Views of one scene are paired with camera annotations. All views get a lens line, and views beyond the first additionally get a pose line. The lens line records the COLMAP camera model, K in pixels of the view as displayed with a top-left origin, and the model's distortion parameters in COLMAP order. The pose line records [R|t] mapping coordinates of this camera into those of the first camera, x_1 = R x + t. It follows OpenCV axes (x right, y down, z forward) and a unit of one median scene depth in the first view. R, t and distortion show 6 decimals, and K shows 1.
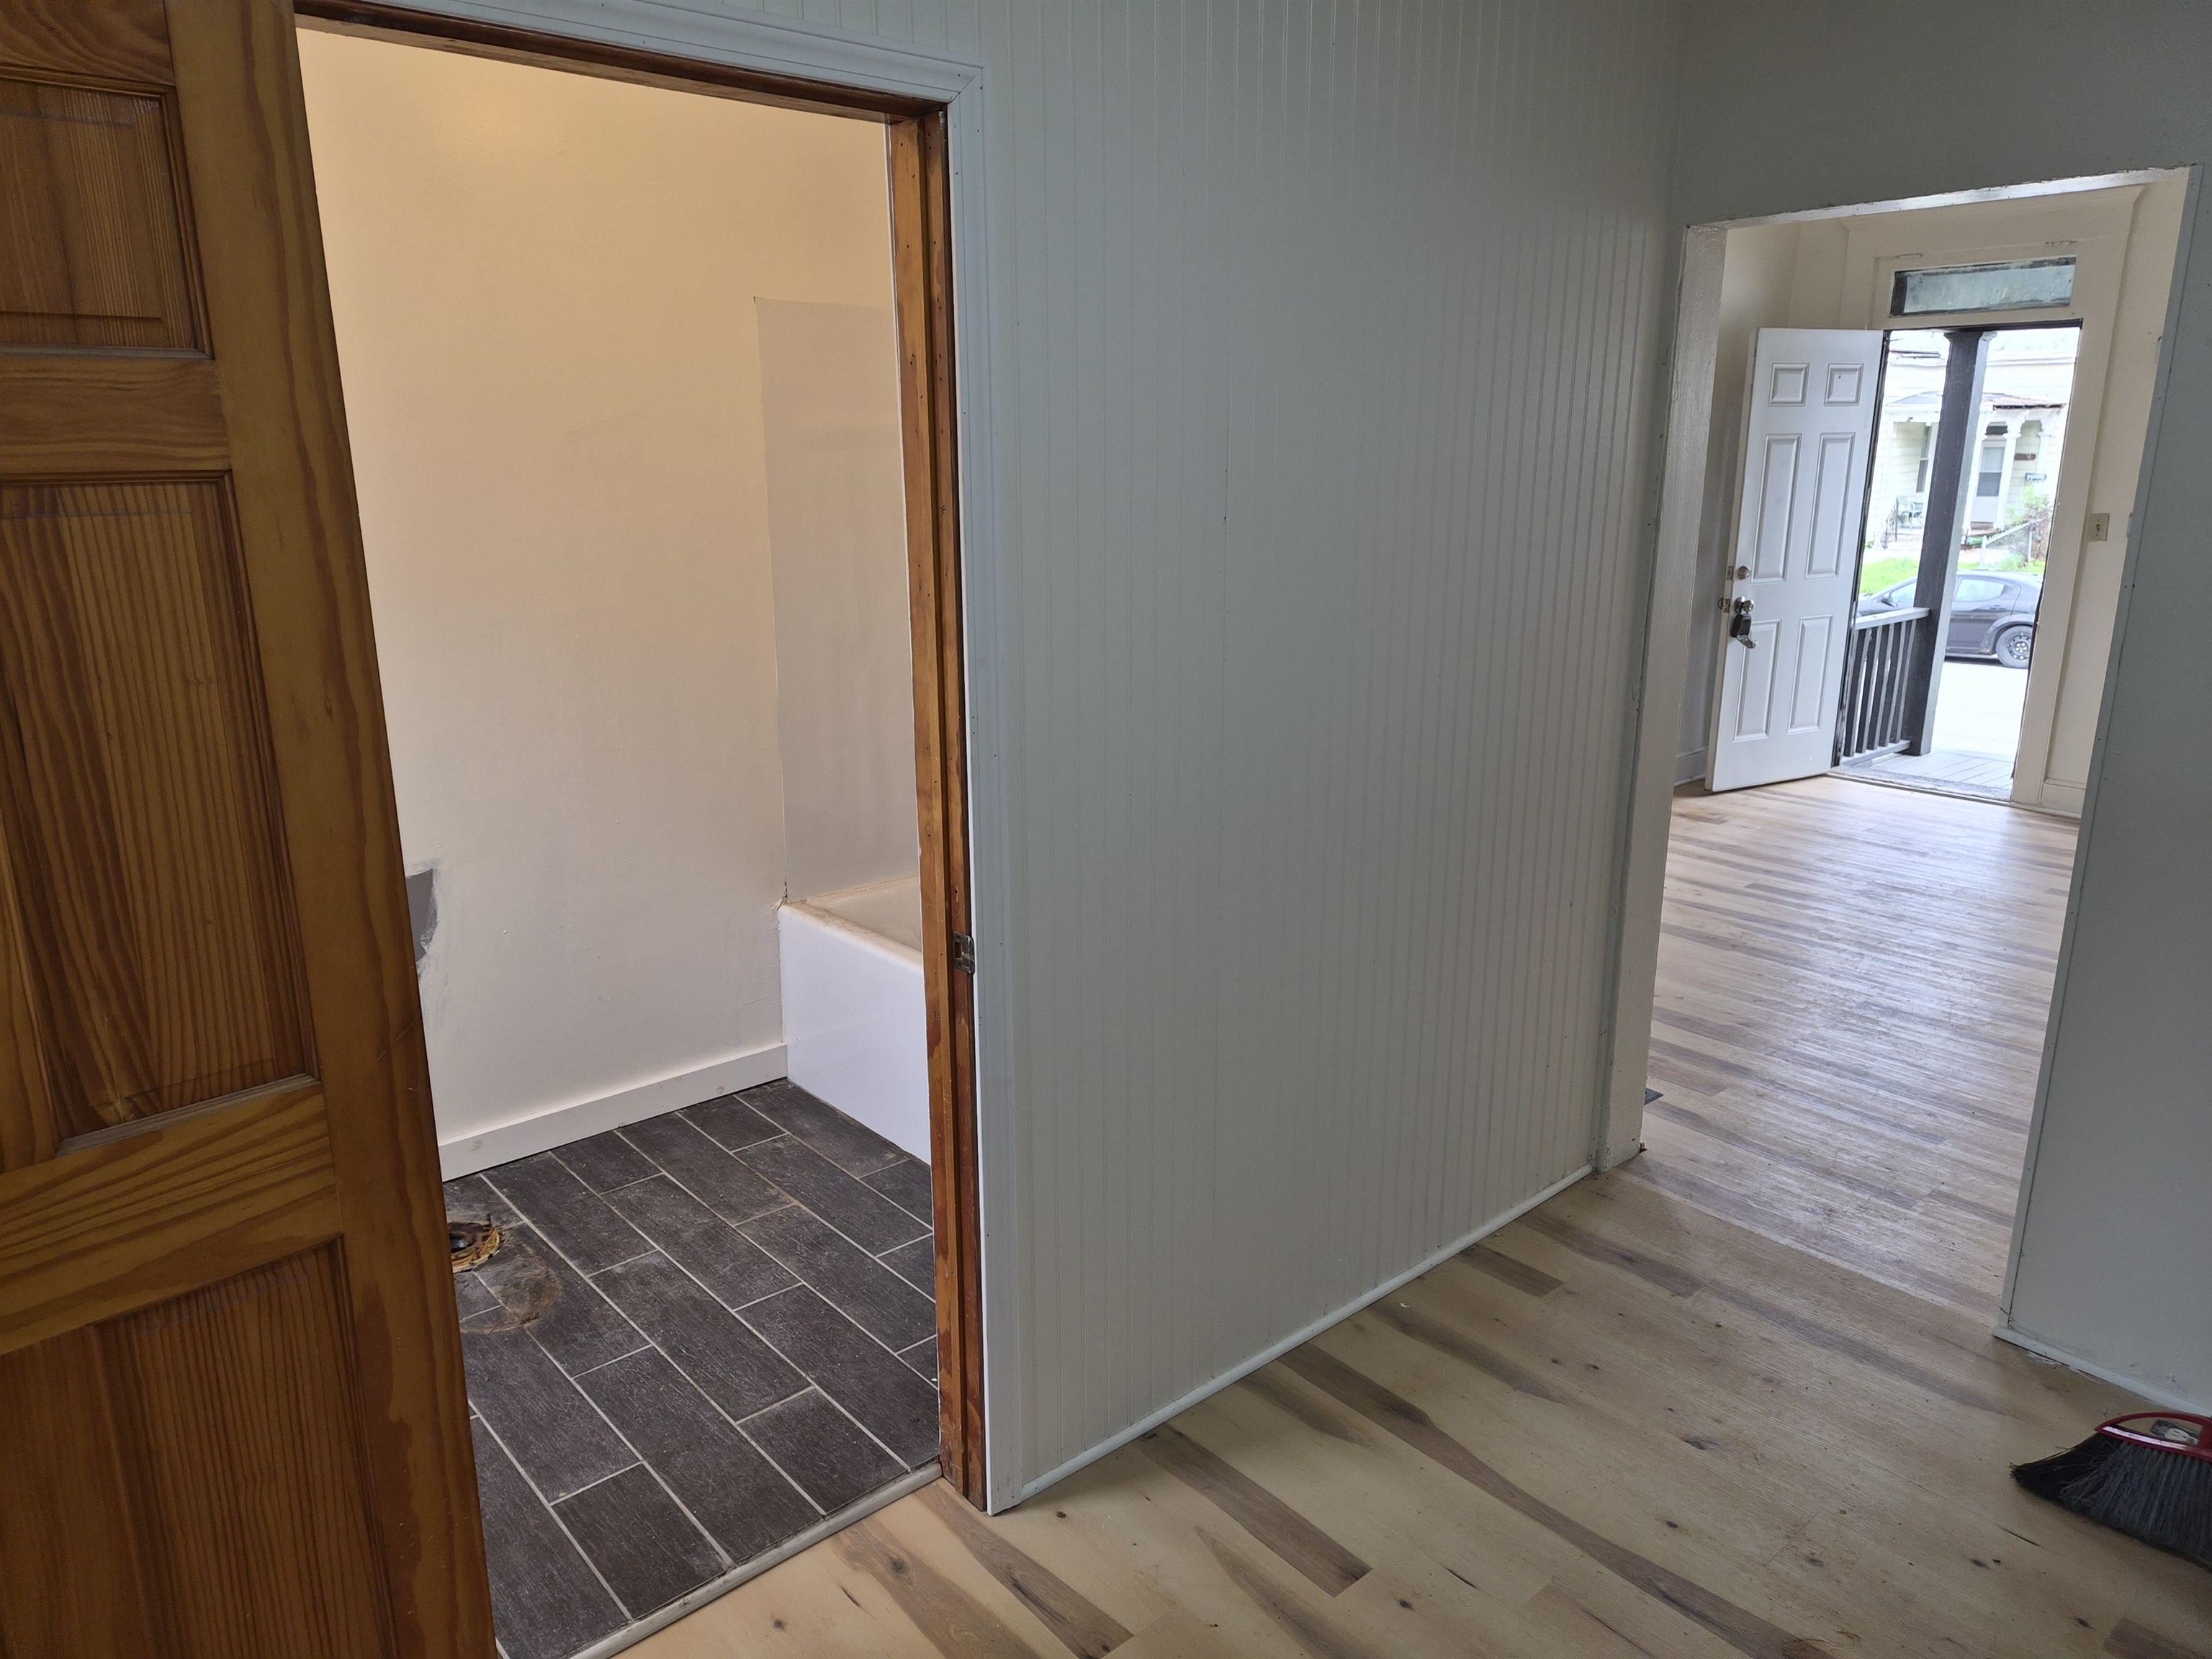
lens RADIAL K [[1474.2, 0, 1093.6], [0, 1474.2, 813.1], [0, 0, 1]] dist [0.071080, -0.058686]
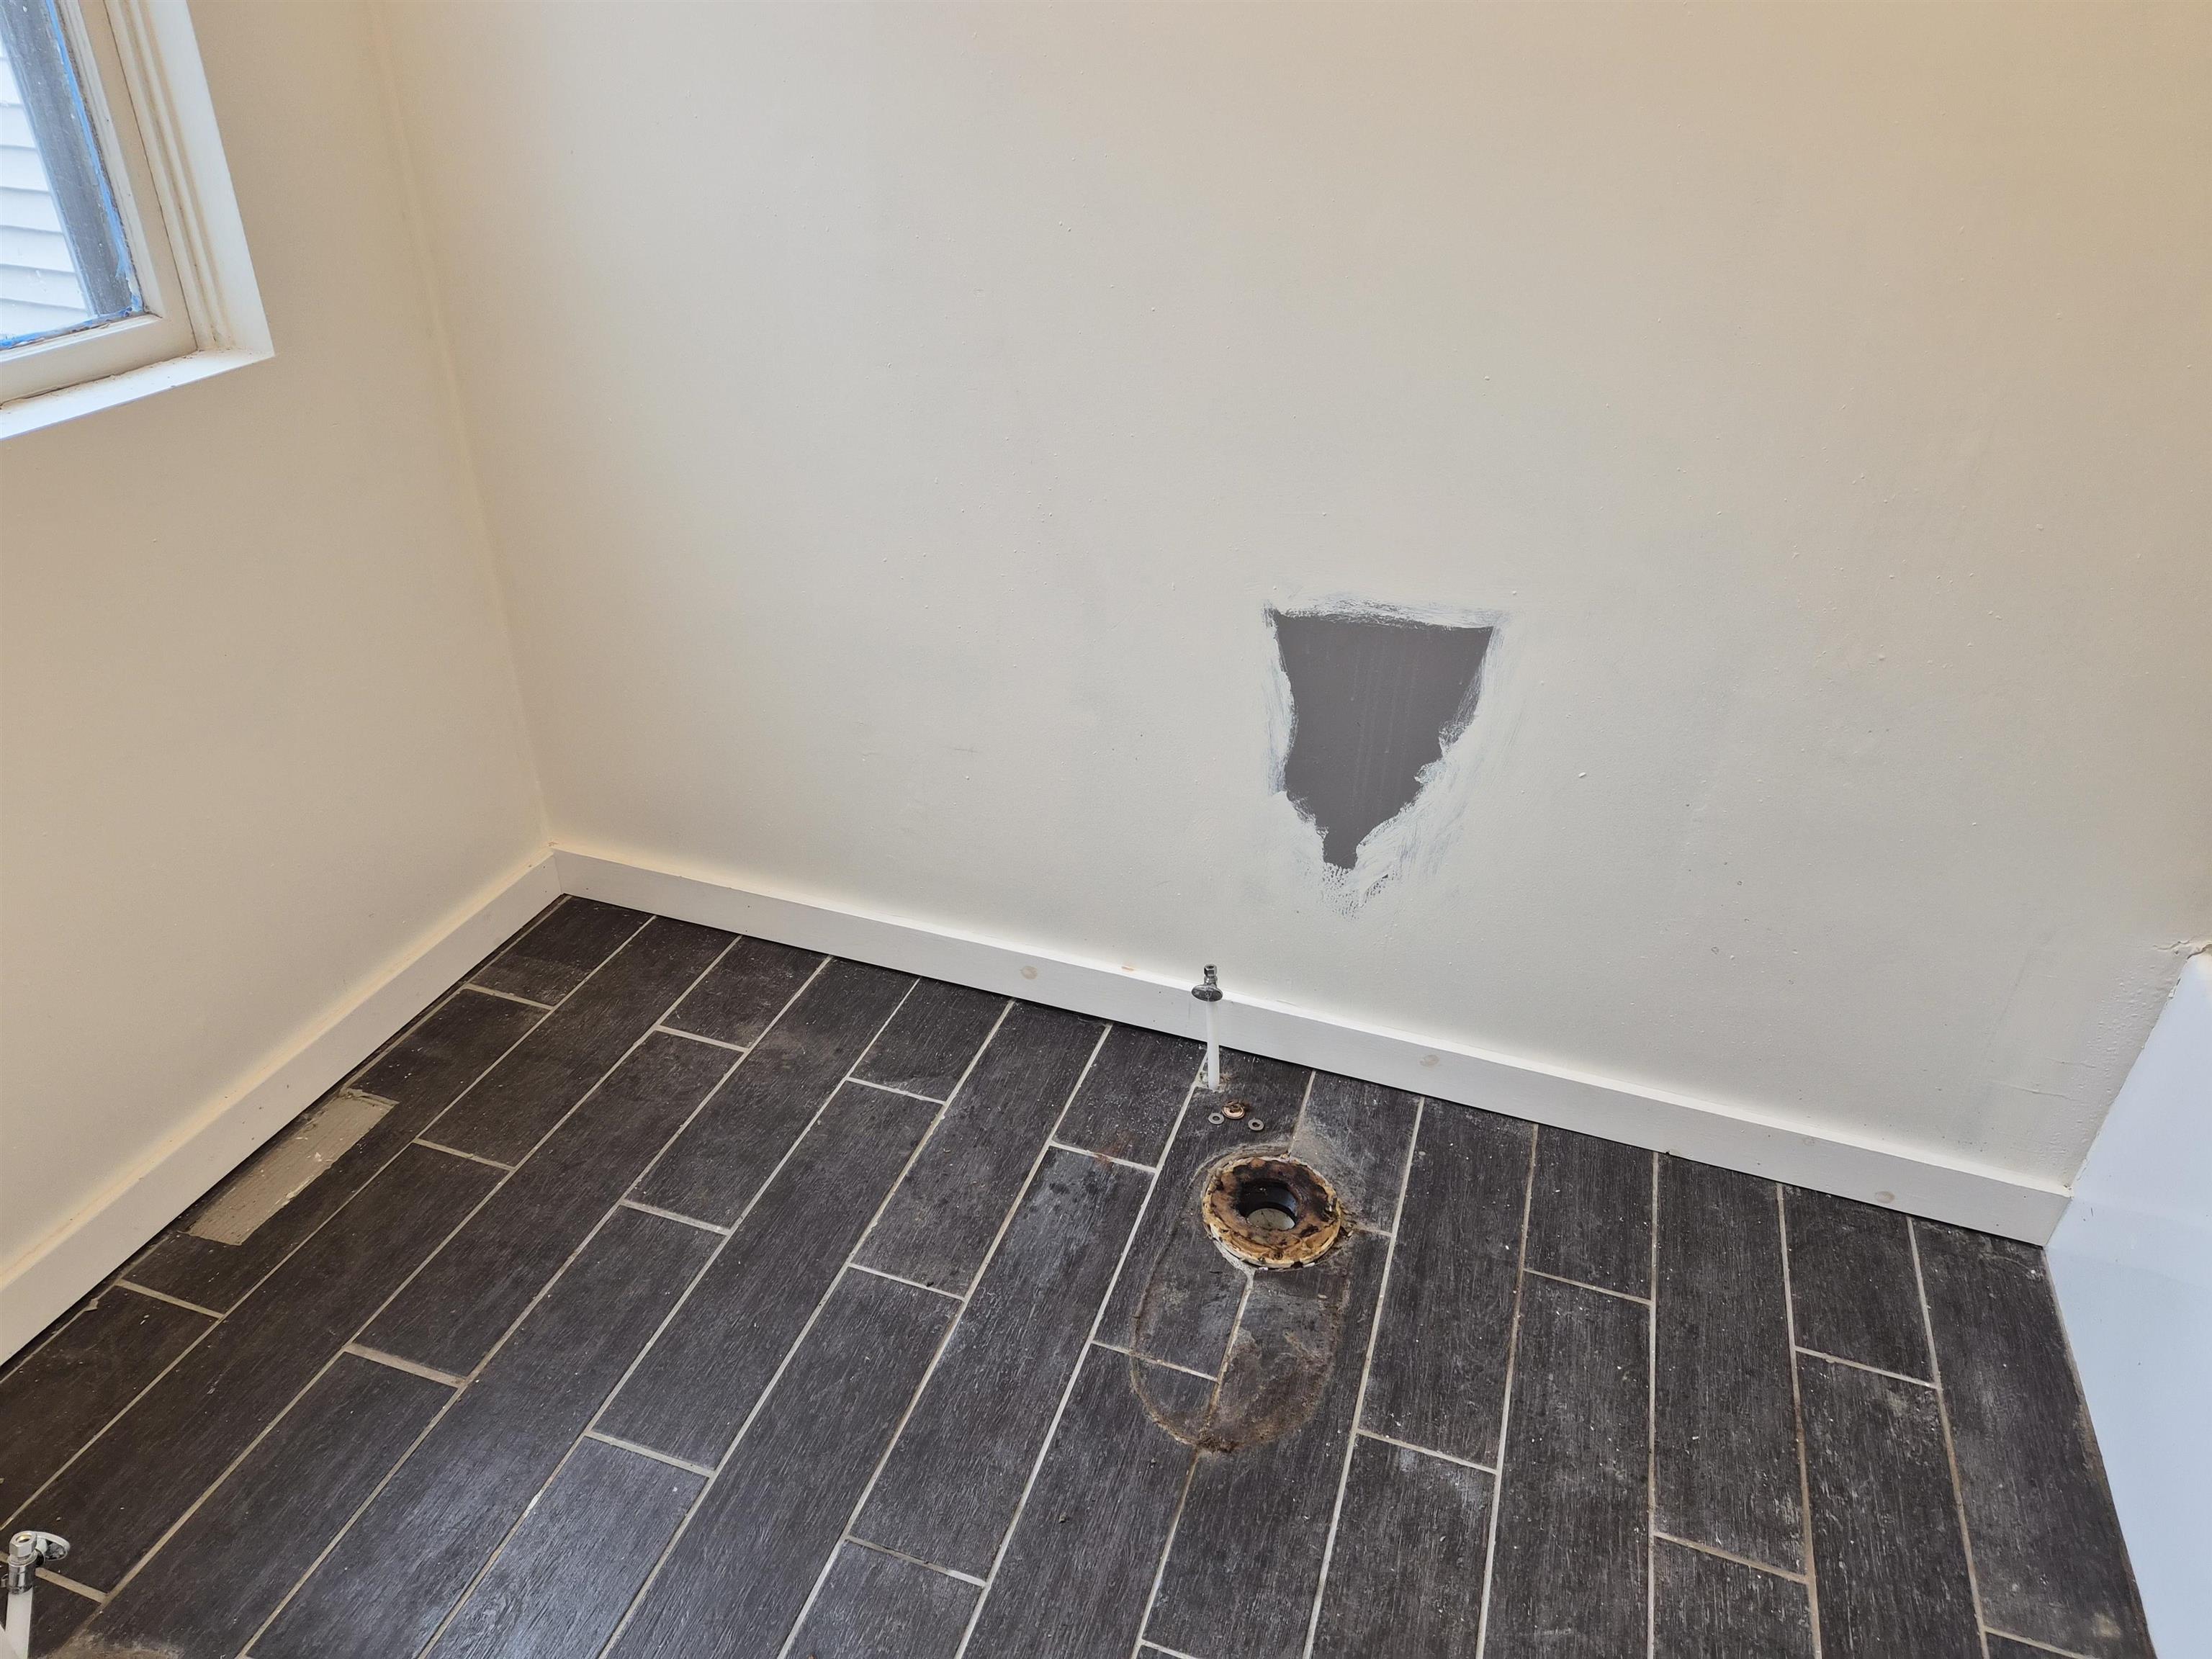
lens RADIAL K [[1474.2, 0, 1093.6], [0, 1474.2, 813.1], [0, 0, 1]] dist [0.071080, -0.058686]
pose [[0.497443, 0.458445, -0.736463, -0.078521], [-0.236631, 0.888466, 0.393234, -0.085542], [0.834599, -0.021341, 0.550444, 0.580319]]
